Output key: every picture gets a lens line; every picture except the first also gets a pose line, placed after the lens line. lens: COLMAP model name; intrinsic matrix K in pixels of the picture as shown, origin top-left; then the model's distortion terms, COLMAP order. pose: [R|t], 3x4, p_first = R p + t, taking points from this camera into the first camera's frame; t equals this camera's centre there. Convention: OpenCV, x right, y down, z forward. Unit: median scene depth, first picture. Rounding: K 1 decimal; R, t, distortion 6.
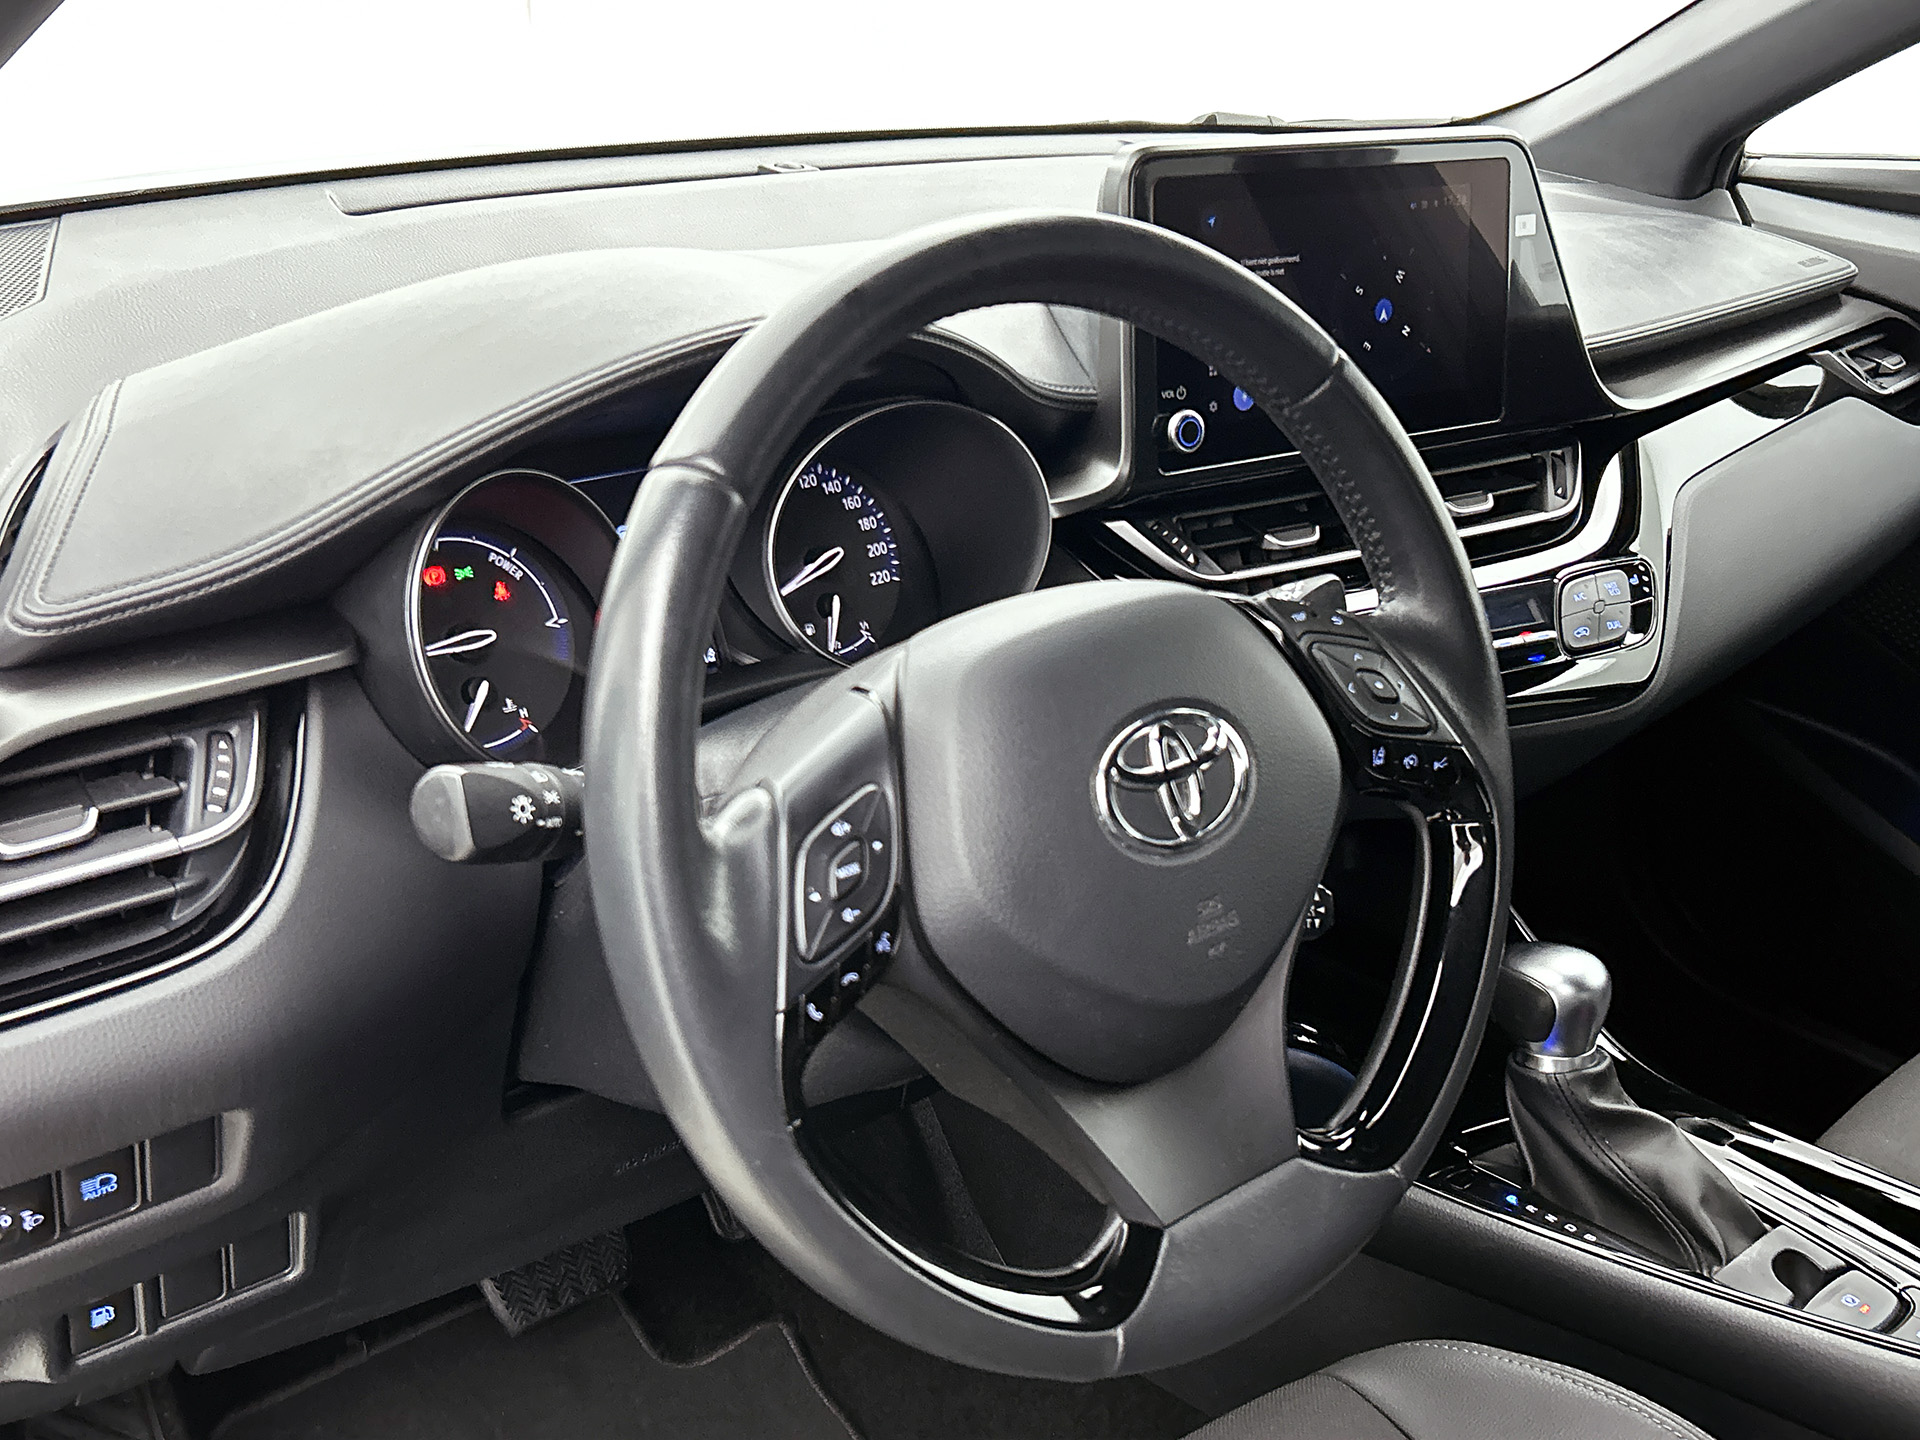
lens RADIAL K [[1916.1, 0, 960.0], [0, 1916.1, 720.0], [0, 0, 1]] dist [0.006638, 0.006297]
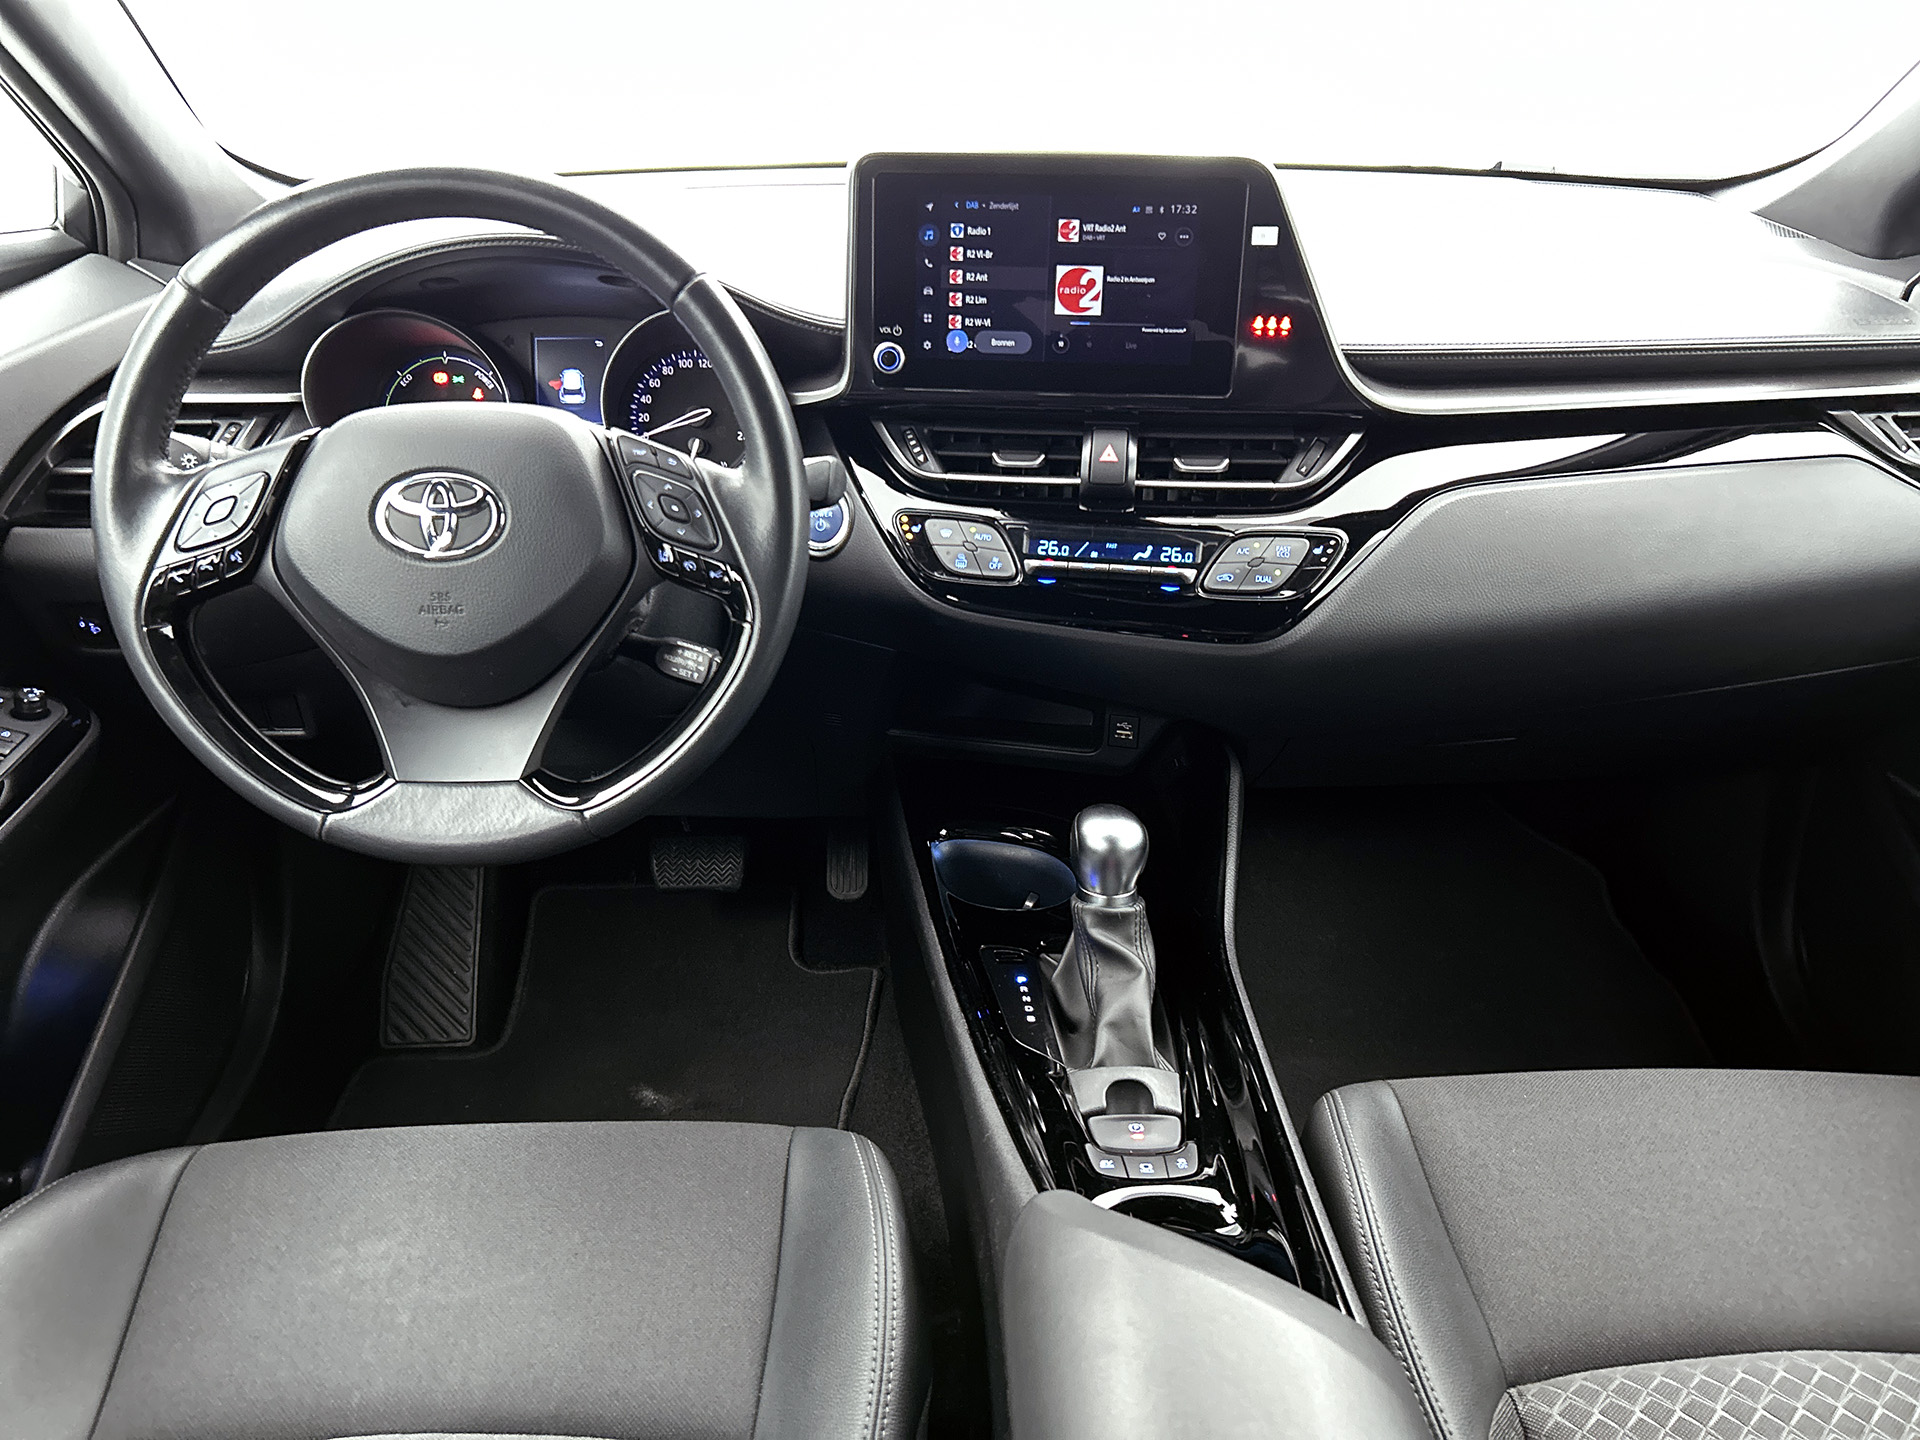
lens RADIAL K [[1445.4, 0, 960.0], [0, 1445.4, 720.0], [0, 0, 1]] dist [0.044713, -0.074493]
pose [[0.775148, 0.253522, -0.578681, 0.810913], [-0.226256, 0.966599, 0.120398, -0.033591], [0.589876, 0.037604, 0.806618, 0.179118]]
